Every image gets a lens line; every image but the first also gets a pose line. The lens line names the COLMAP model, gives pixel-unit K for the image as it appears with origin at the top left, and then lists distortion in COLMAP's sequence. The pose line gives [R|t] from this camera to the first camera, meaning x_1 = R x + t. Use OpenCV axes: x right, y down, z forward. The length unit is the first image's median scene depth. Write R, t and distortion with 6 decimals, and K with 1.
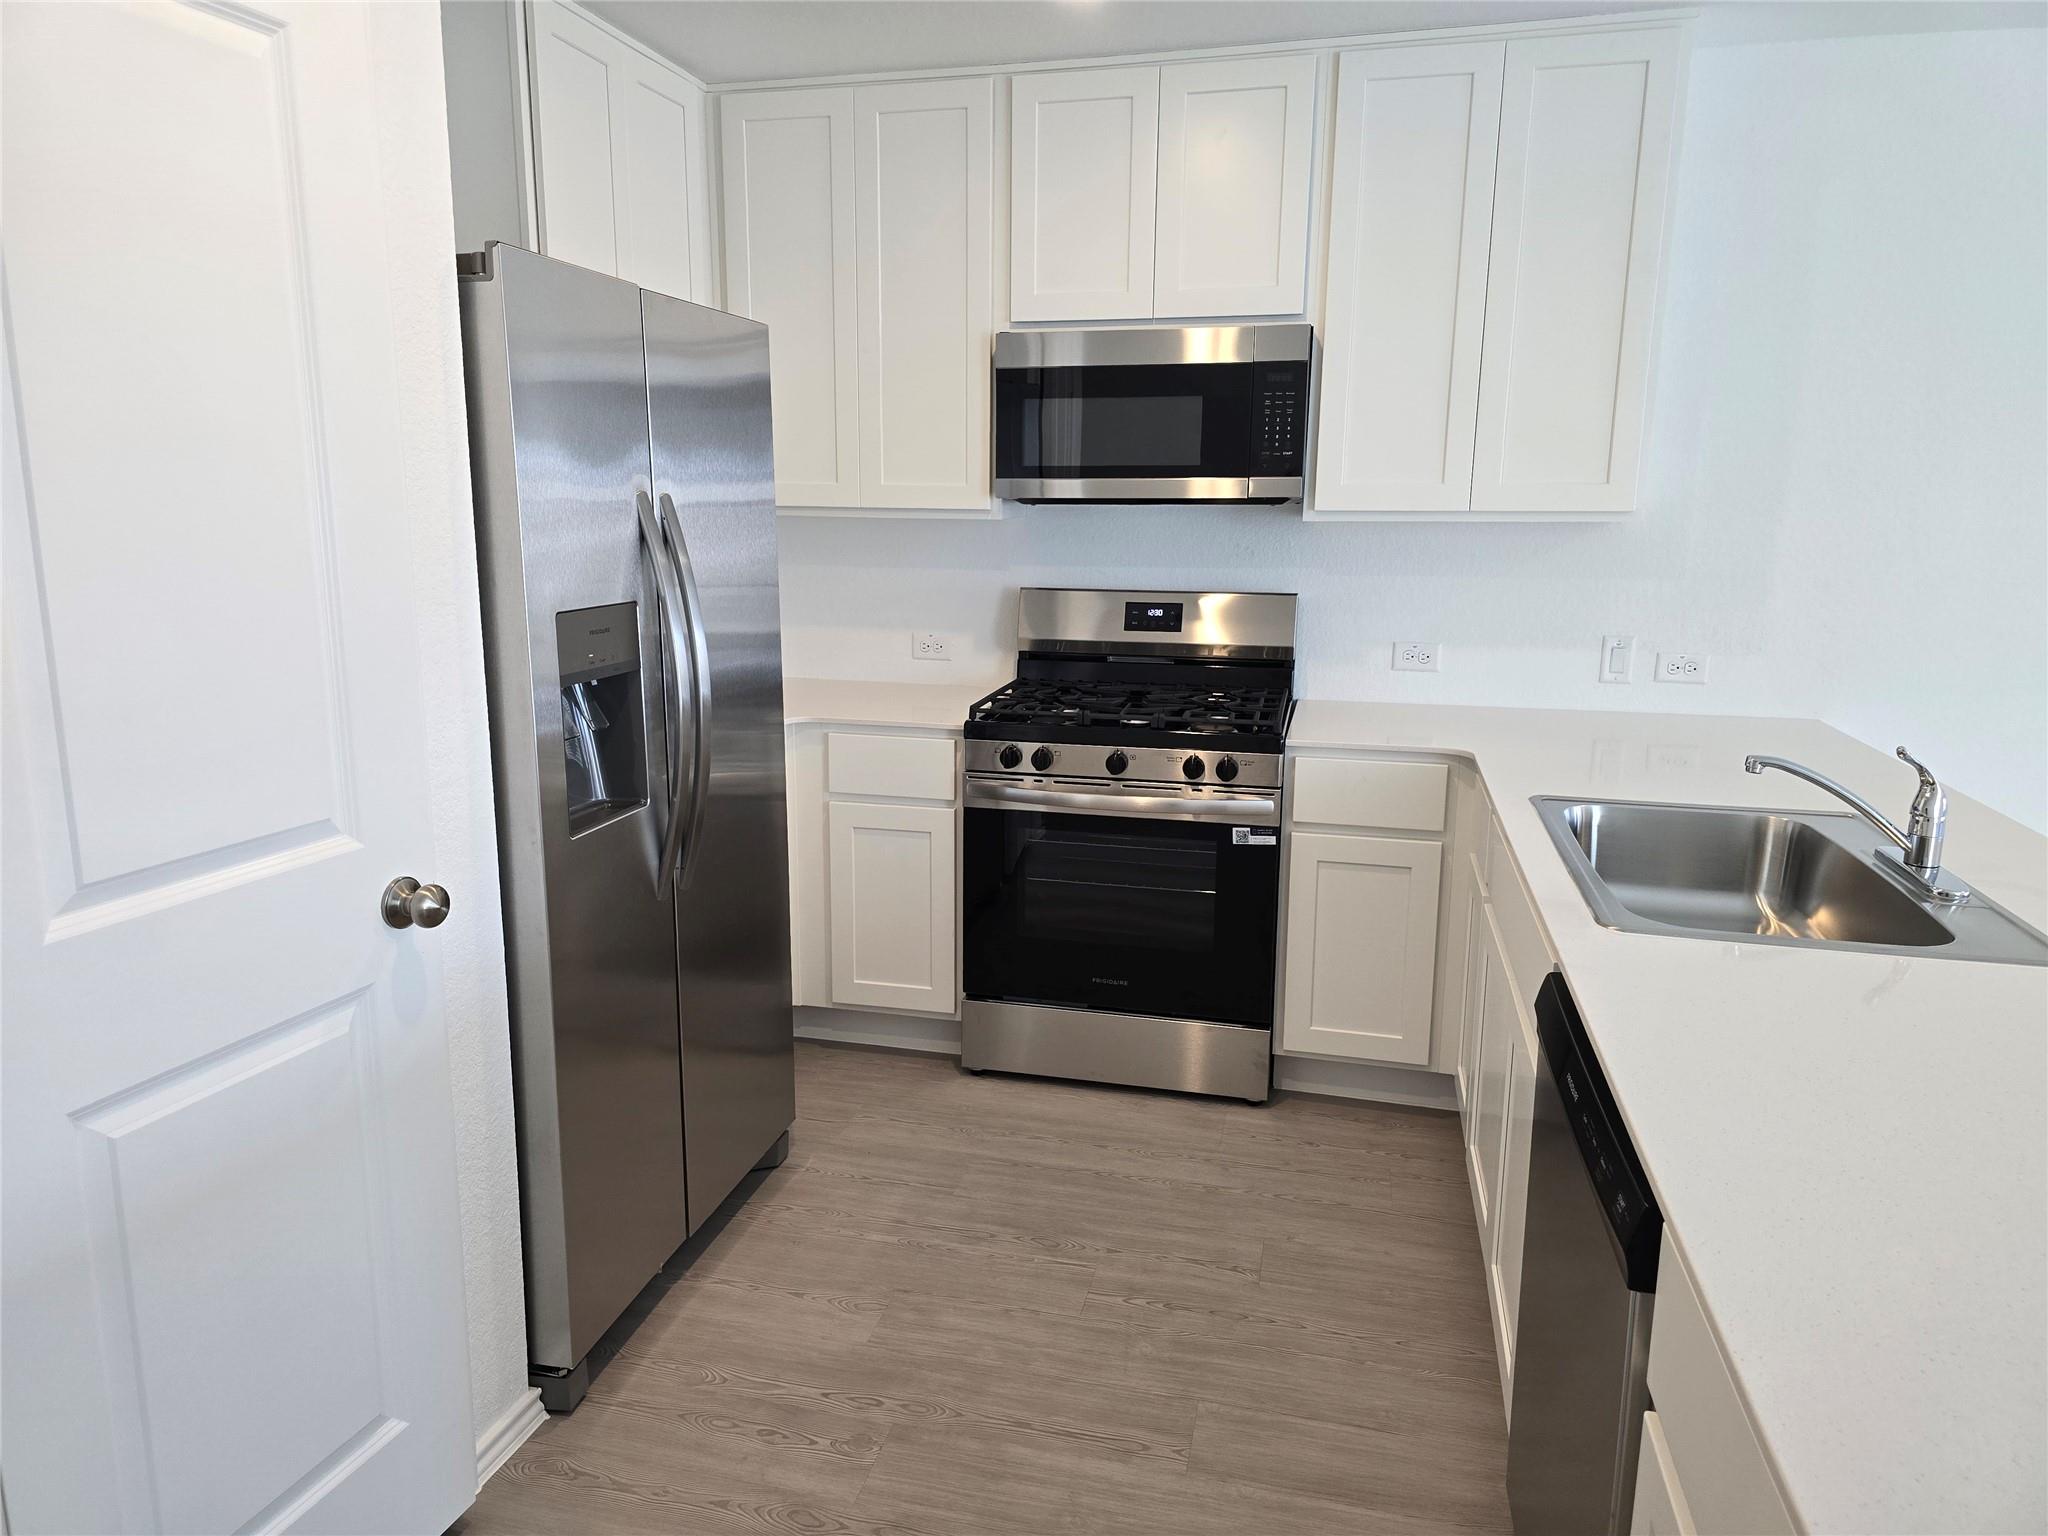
lens RADIAL K [[1380.4, 0, 1014.4], [0, 1380.4, 740.0], [0, 0, 1]] dist [0.038132, 0.001069]
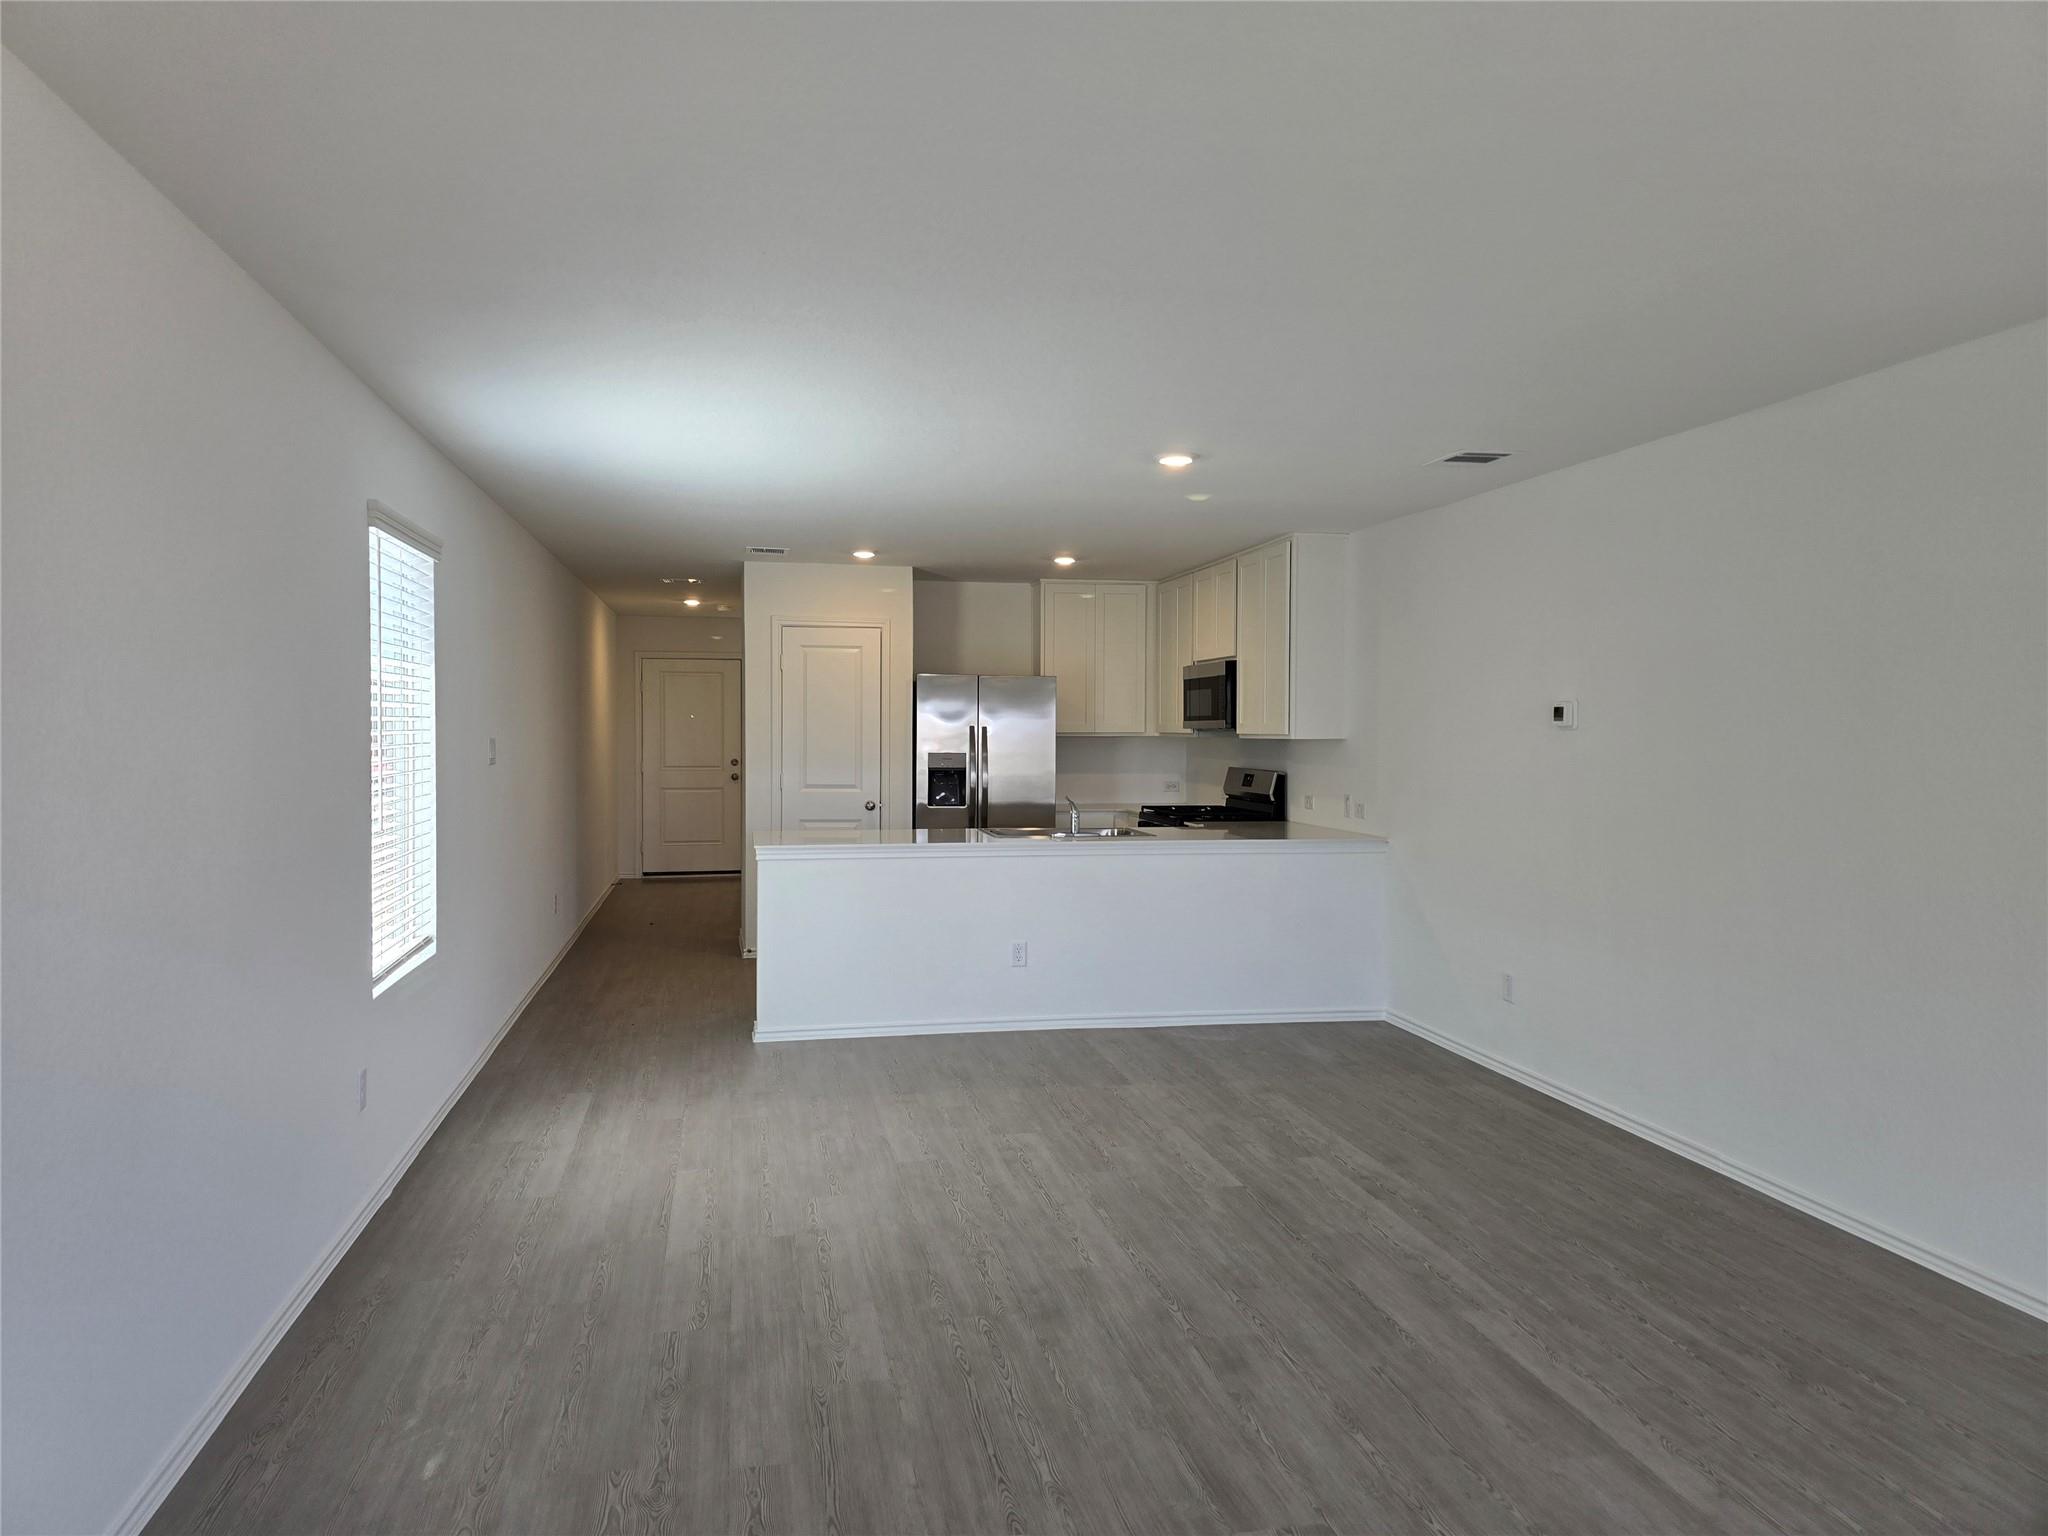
lens RADIAL K [[1353.8, 0, 1024.0], [0, 1353.8, 768.0], [0, 0, 1]] dist [0.037871, -0.001707]
pose [[0.438506, 0.025322, -0.898372, 2.183201], [-0.163742, 0.985124, -0.052157, 0.076367], [0.883686, 0.169972, 0.436129, -0.344742]]
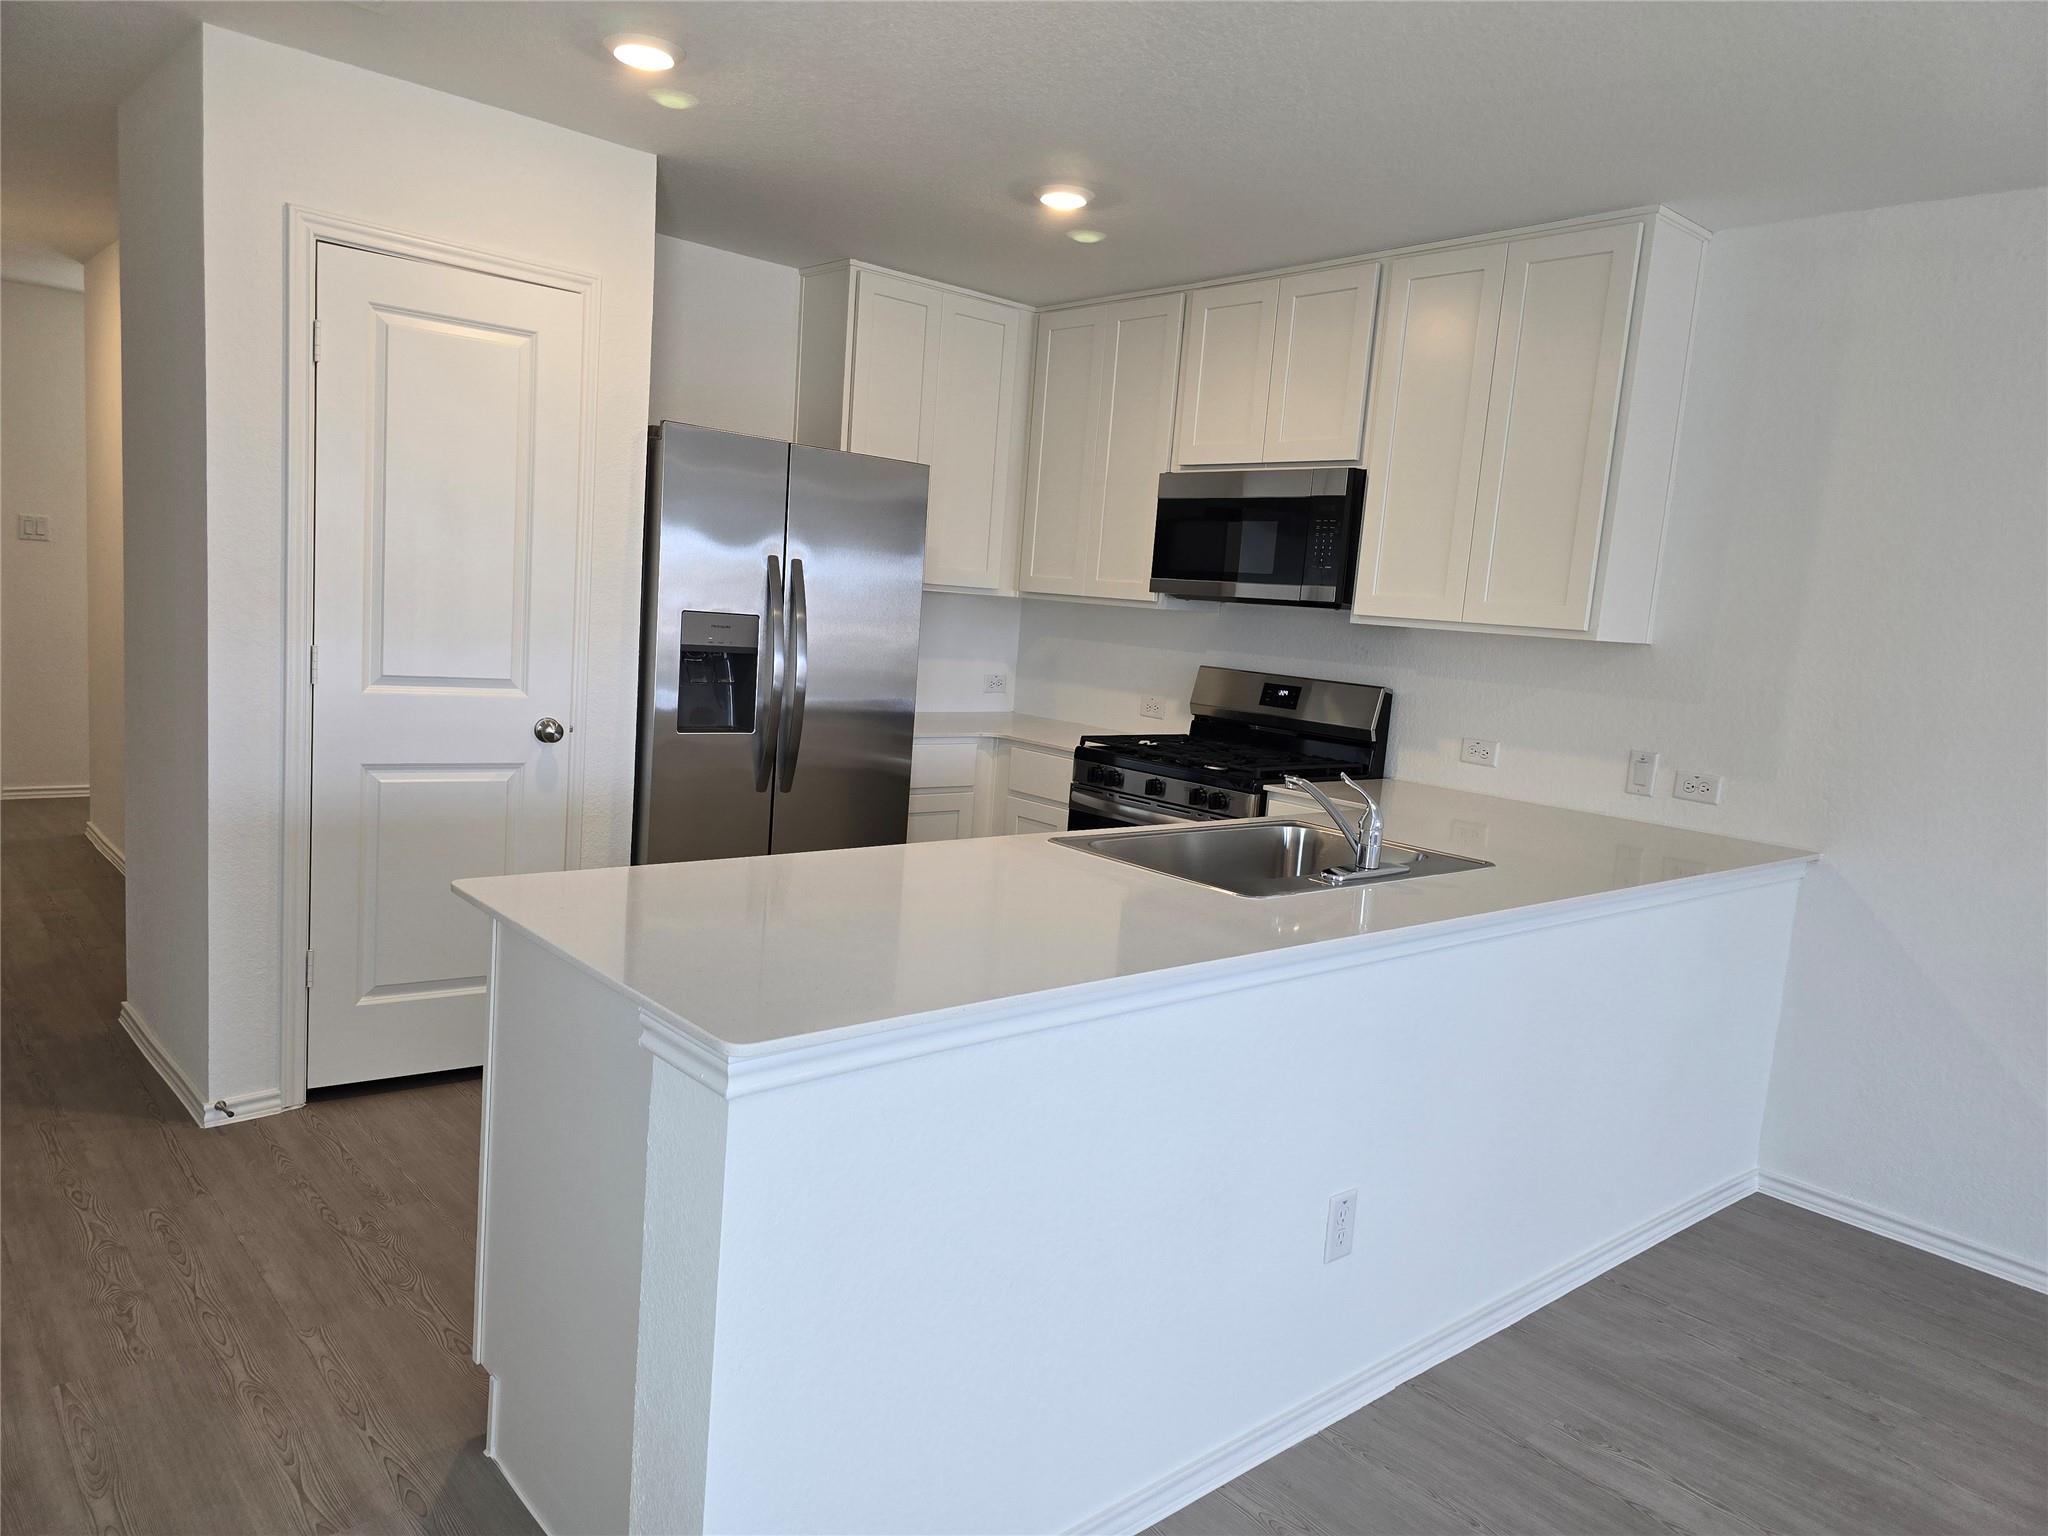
lens RADIAL K [[1353.8, 0, 1024.0], [0, 1353.8, 768.0], [0, 0, 1]] dist [0.037871, -0.001707]
pose [[0.821703, 0.129733, -0.554954, 0.671283], [-0.173475, 0.984476, -0.026715, 0.053675], [0.542873, 0.118222, 0.831452, -0.156985]]
